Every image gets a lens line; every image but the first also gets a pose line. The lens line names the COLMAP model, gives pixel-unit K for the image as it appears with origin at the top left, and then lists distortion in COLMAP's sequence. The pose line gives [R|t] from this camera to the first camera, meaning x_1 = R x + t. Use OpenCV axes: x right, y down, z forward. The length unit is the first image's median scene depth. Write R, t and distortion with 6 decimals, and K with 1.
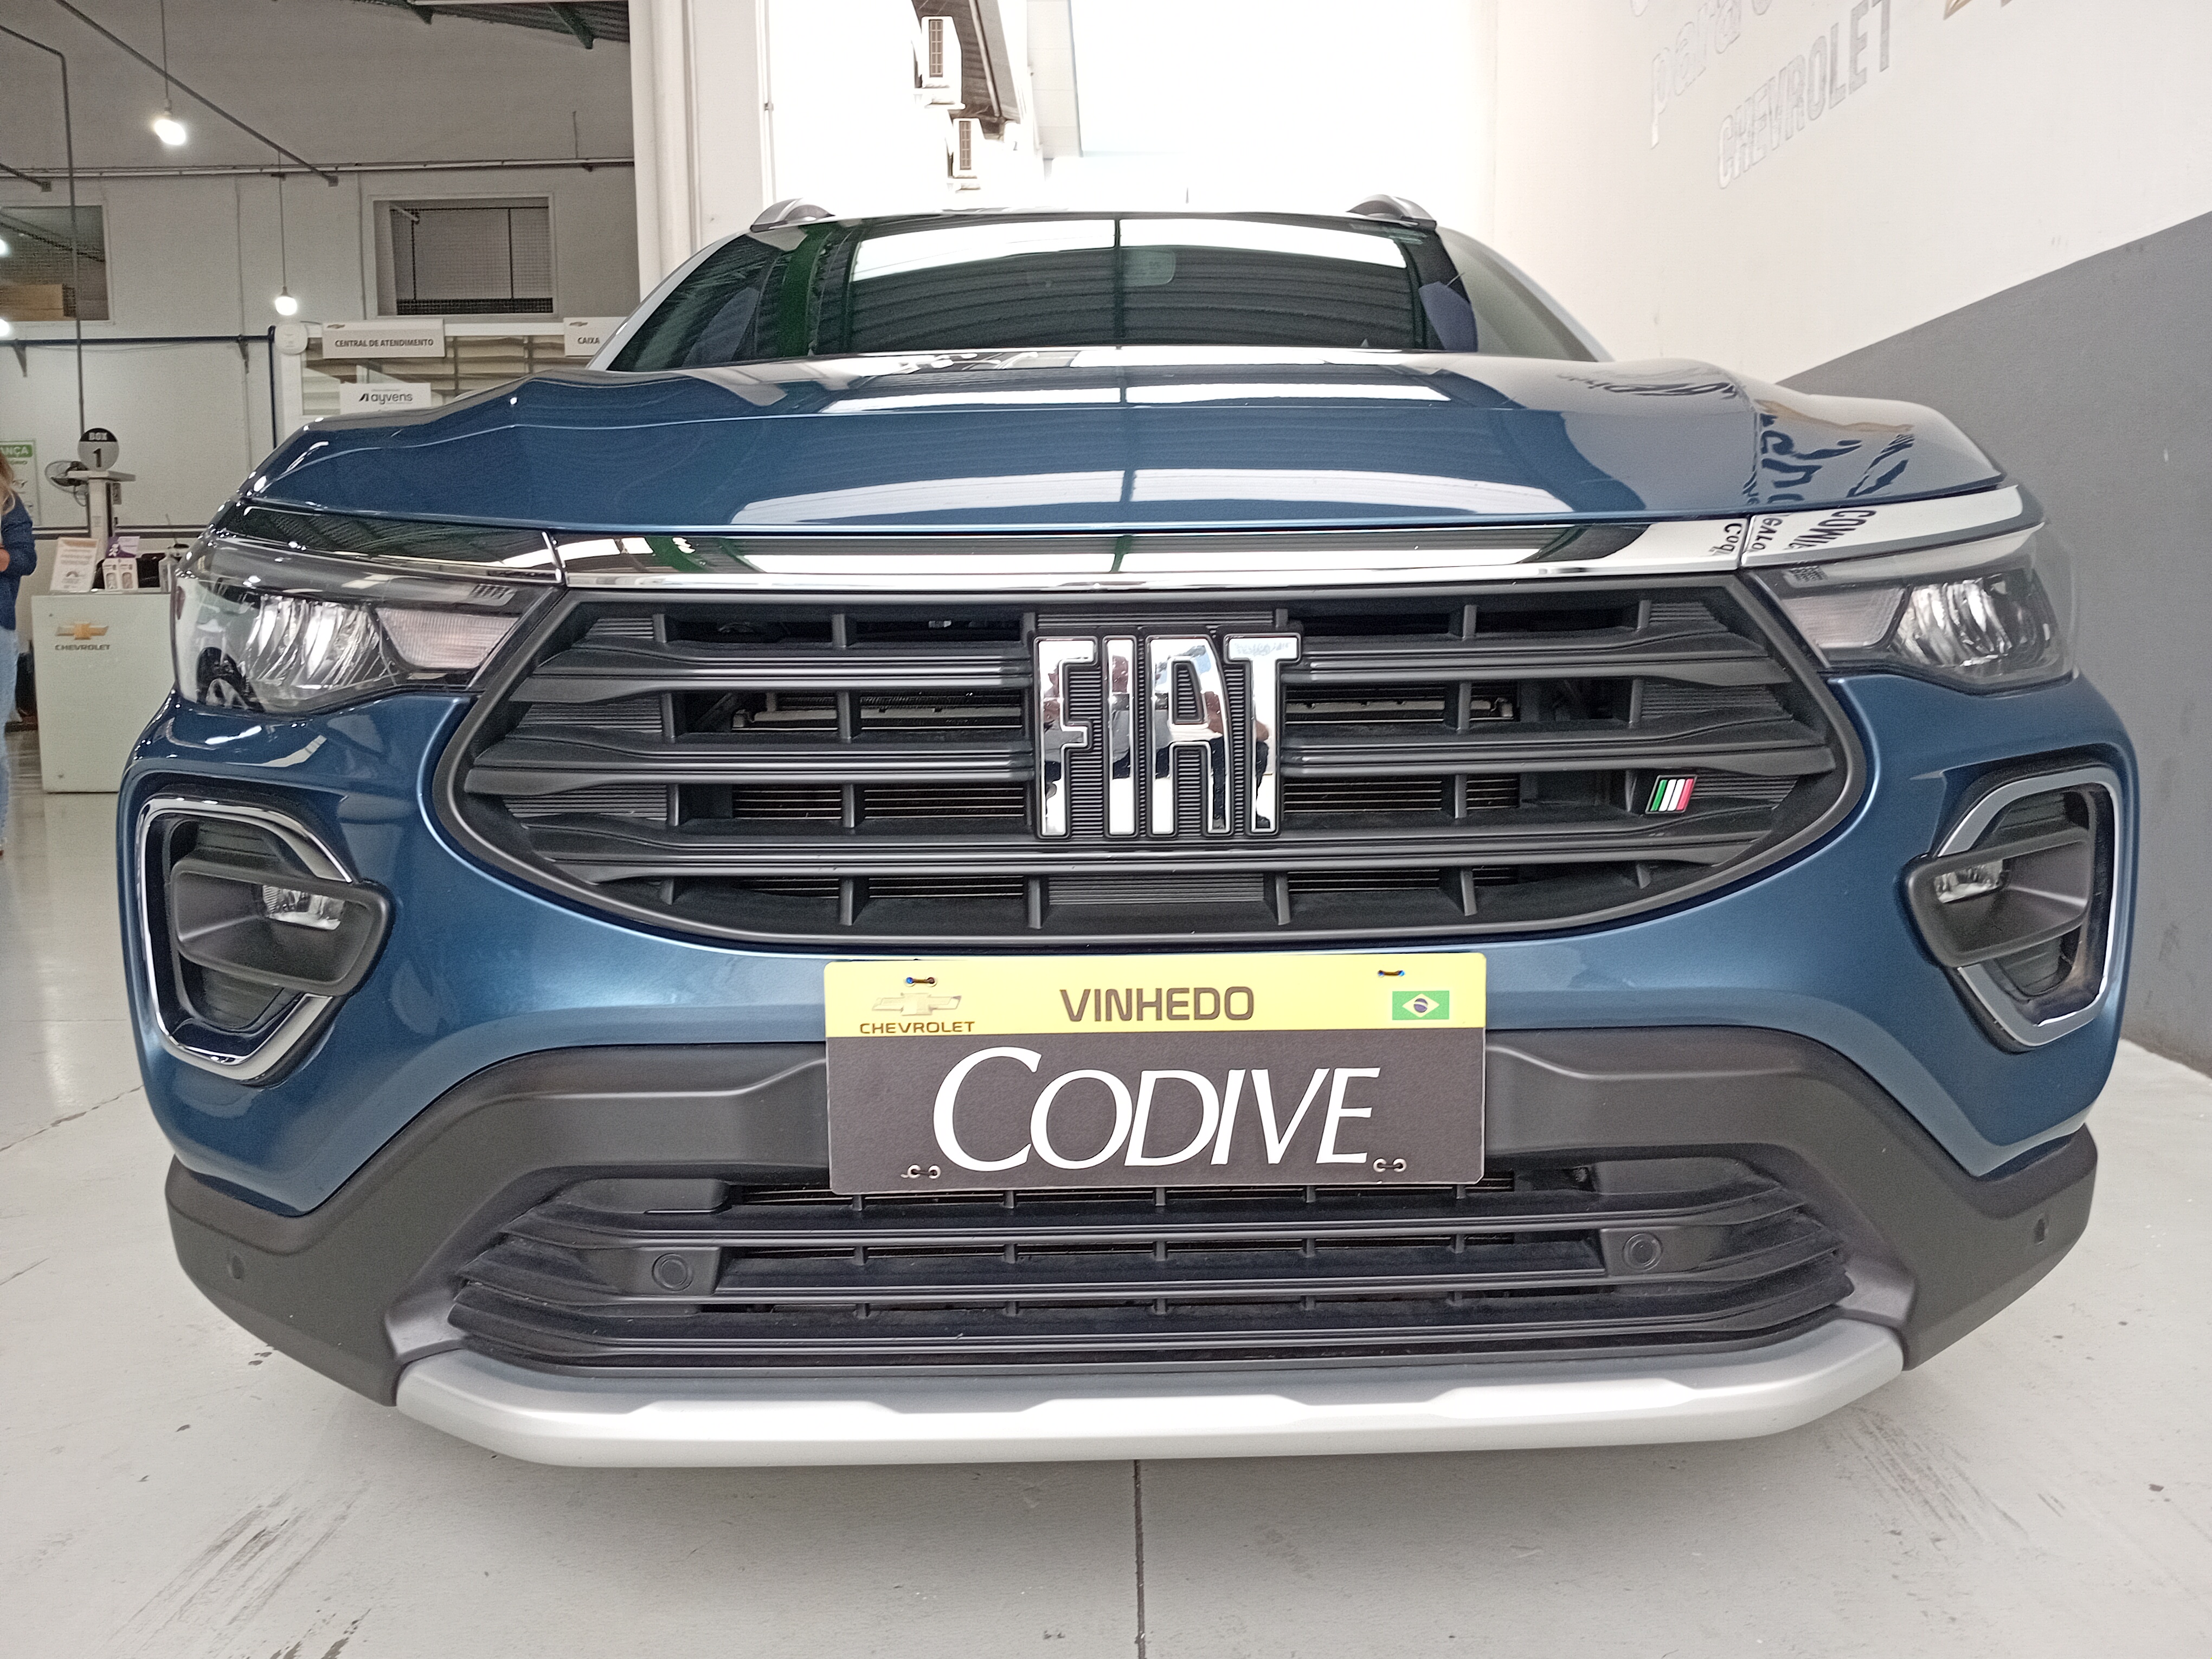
lens RADIAL K [[1630.5, 0, 1115.6], [0, 1630.5, 824.7], [0, 0, 1]] dist [0.082130, -0.106189]
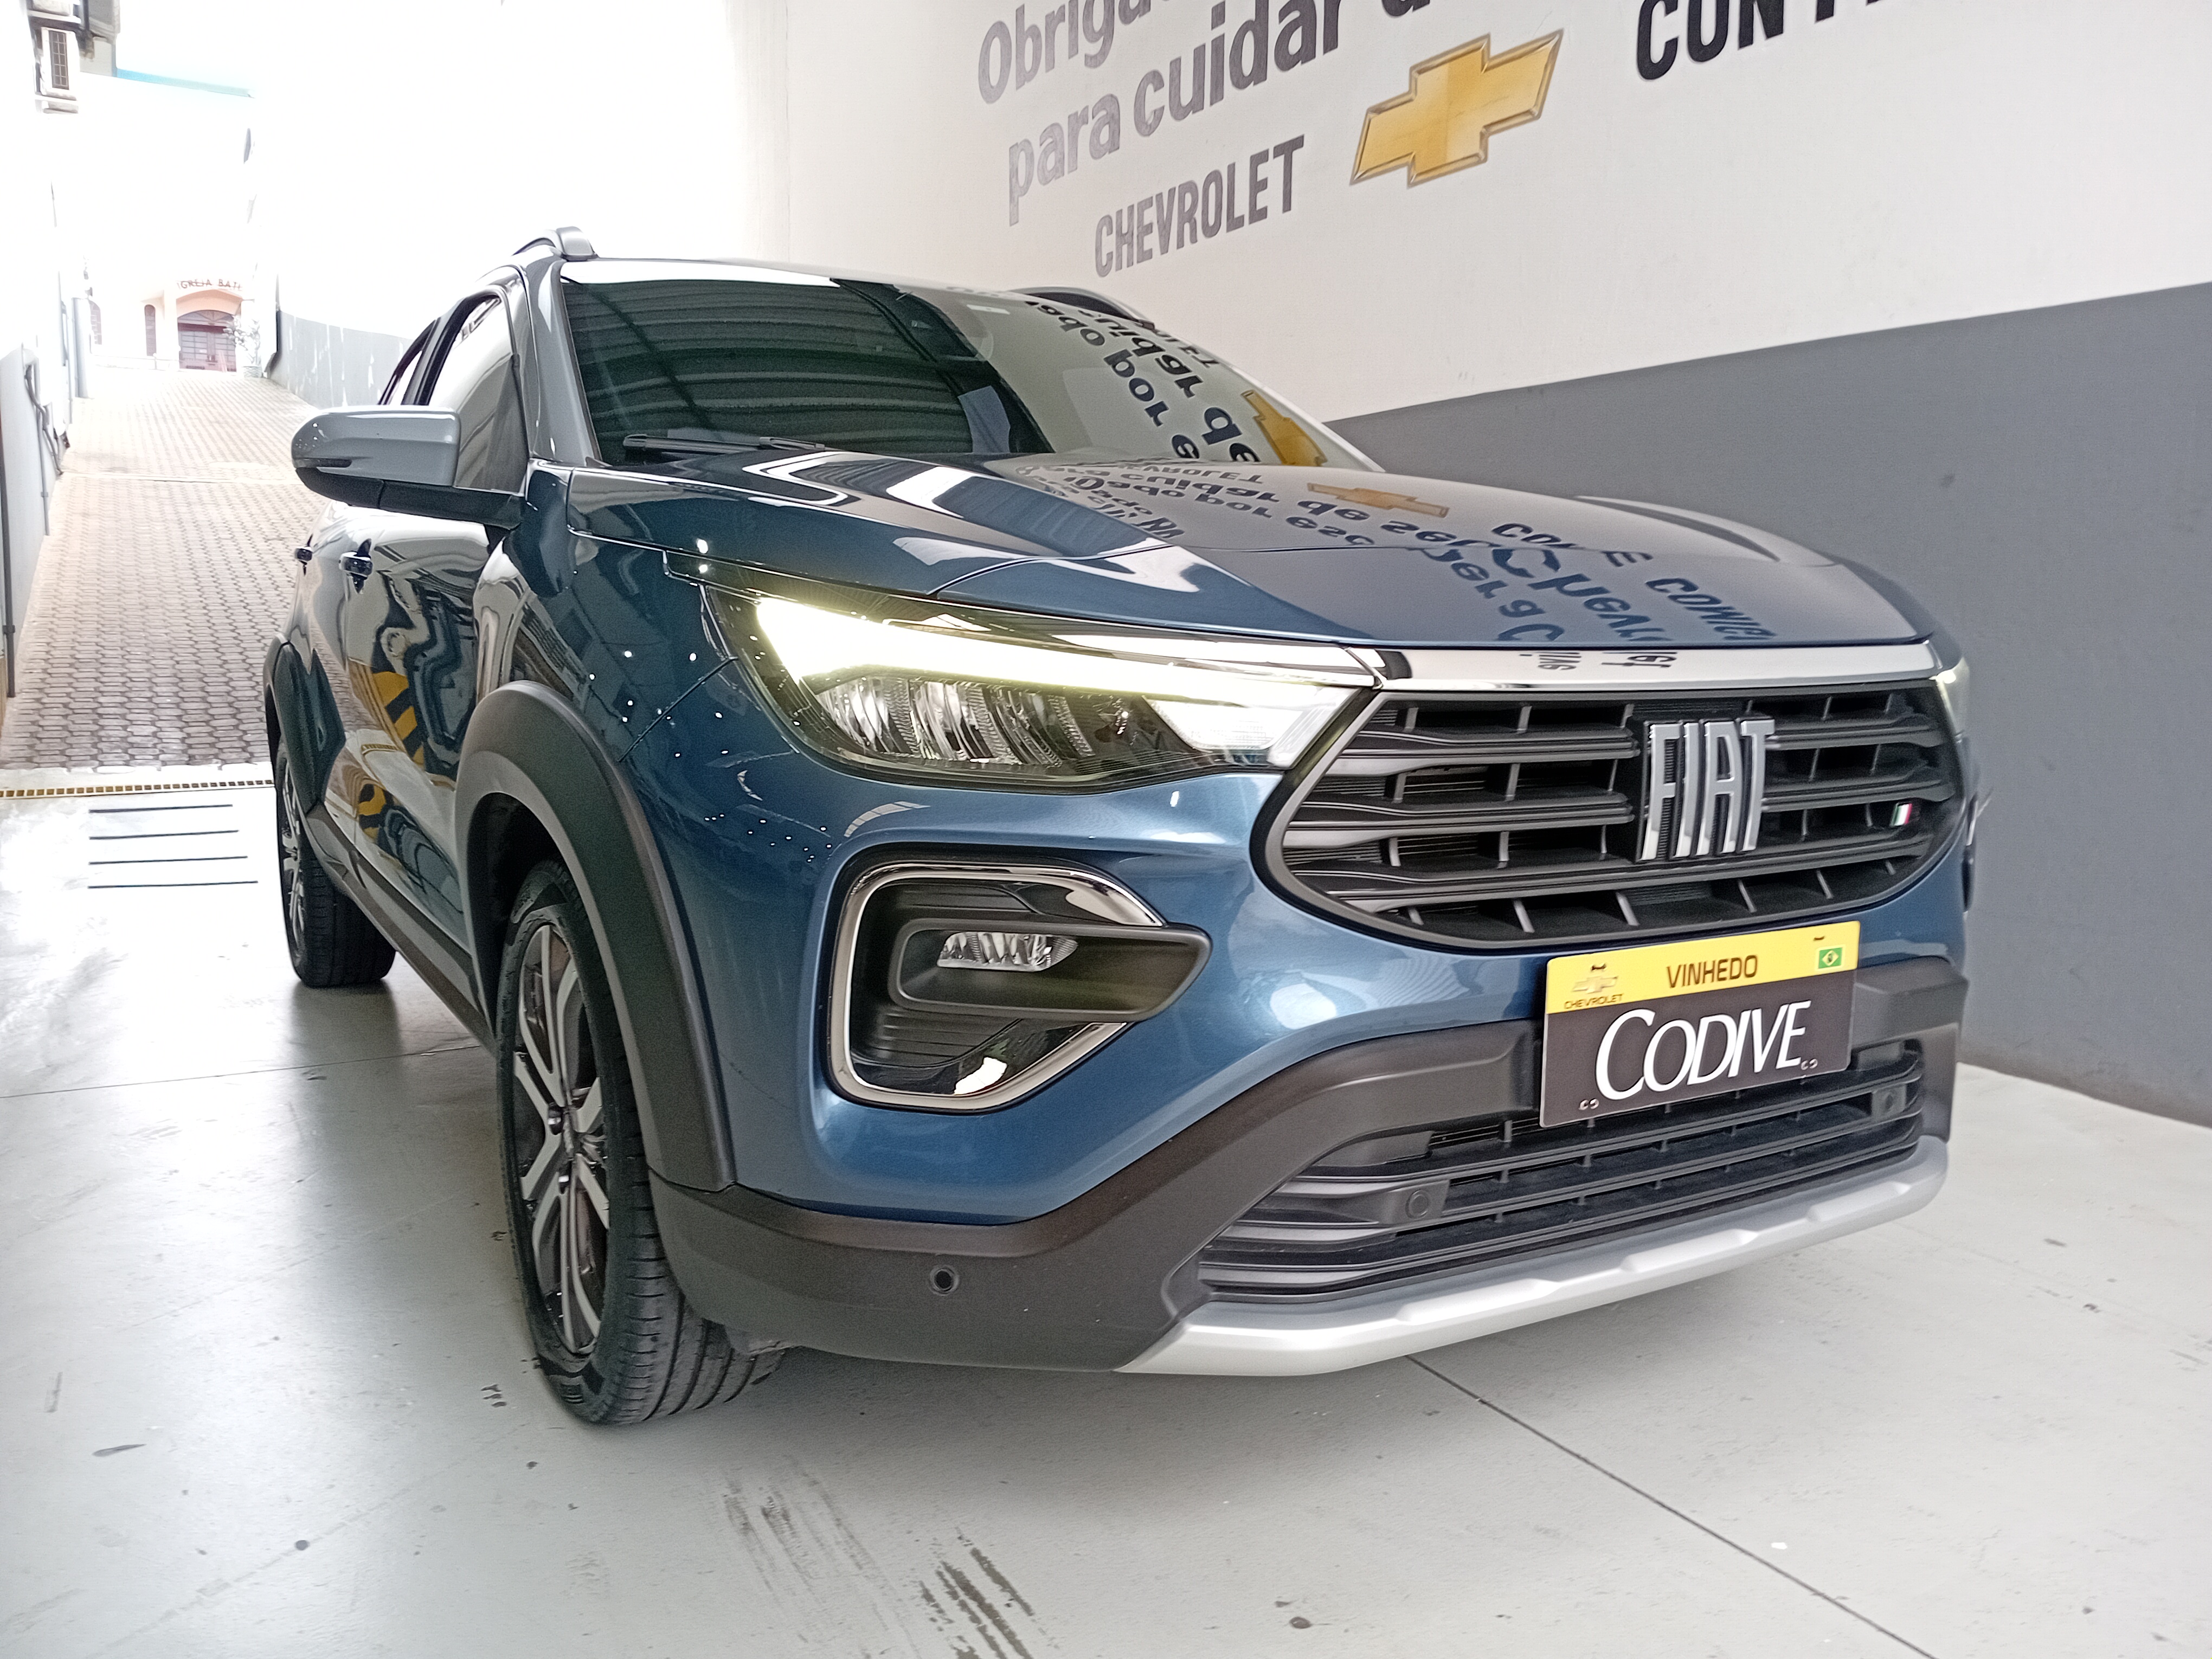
lens RADIAL K [[1630.5, 0, 1115.6], [0, 1630.5, 824.7], [0, 0, 1]] dist [0.082130, -0.106189]
pose [[0.873506, -0.039169, 0.485236, -1.149621], [0.040844, 0.999140, 0.007127, -0.053863], [-0.485098, 0.013594, 0.874354, -0.035039]]
